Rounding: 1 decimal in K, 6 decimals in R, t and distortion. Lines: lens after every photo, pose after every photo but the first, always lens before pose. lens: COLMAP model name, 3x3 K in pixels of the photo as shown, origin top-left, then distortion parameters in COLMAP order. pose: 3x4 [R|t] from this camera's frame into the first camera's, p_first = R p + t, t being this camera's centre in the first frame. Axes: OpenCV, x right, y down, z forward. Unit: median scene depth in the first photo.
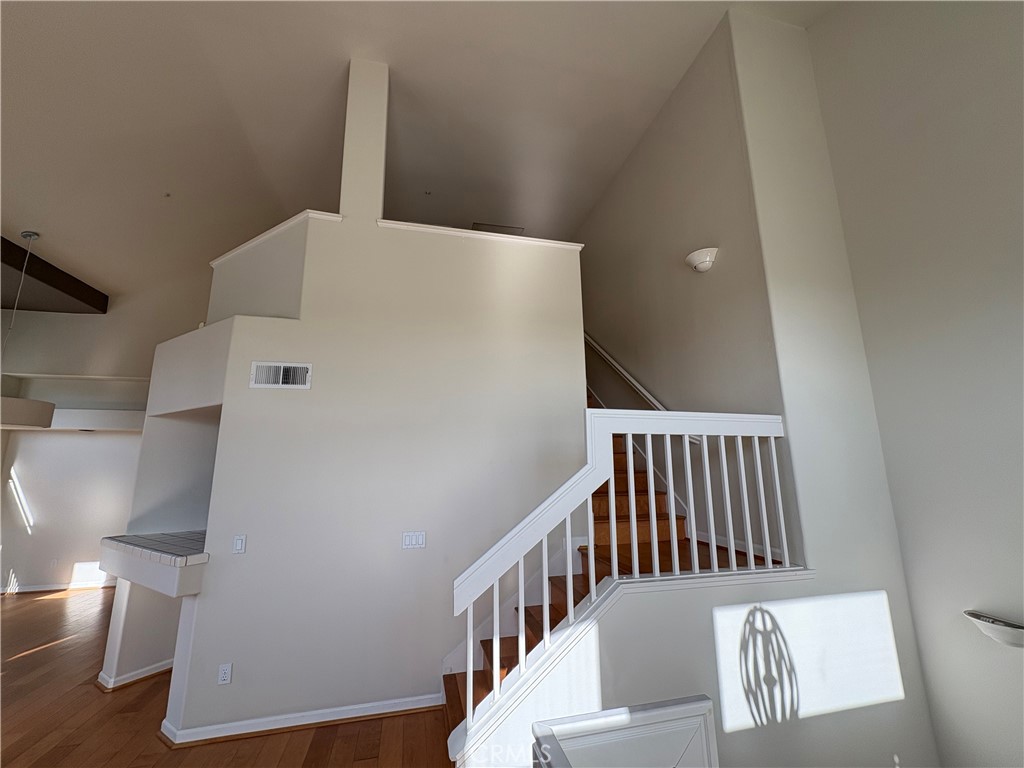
lens RADIAL K [[398.3, 0, 512.0], [0, 398.3, 384.0], [0, 0, 1]] dist [0.001419, 0.000099]
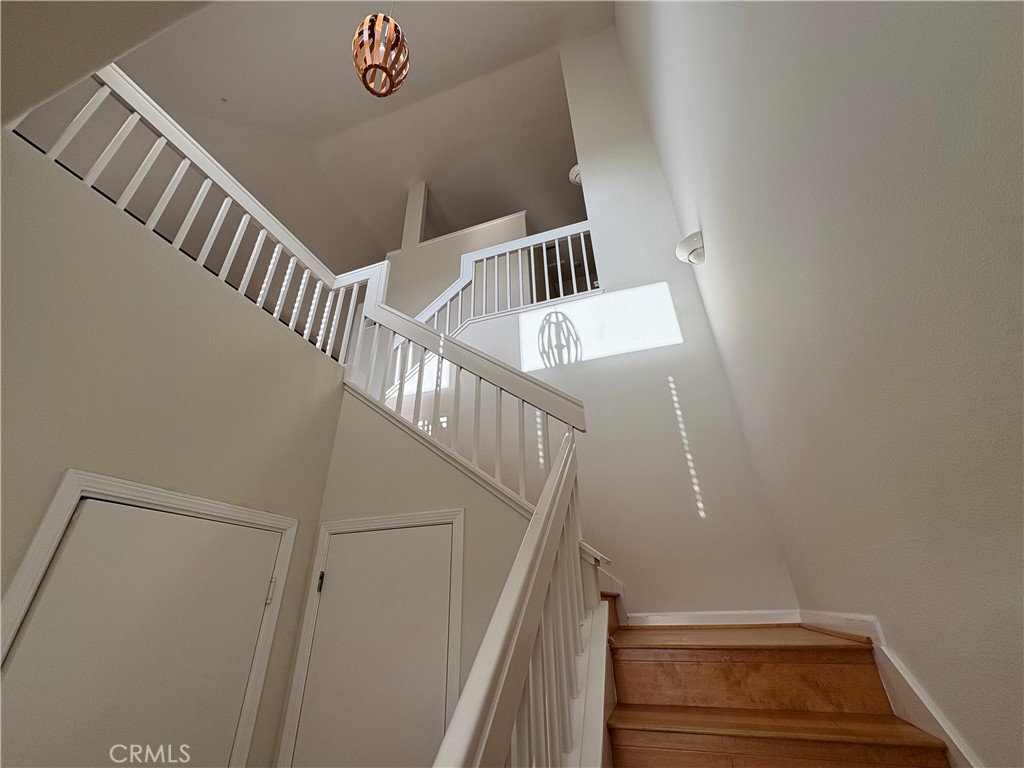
lens RADIAL K [[408.7, 0, 512.0], [0, 408.7, 384.0], [0, 0, 1]] dist [0.000741, 0.000090]
pose [[0.846889, -0.271480, -0.457250, 1.150833], [0.130700, 0.939754, -0.315879, 1.331812], [0.515458, 0.207752, 0.831350, -0.370266]]
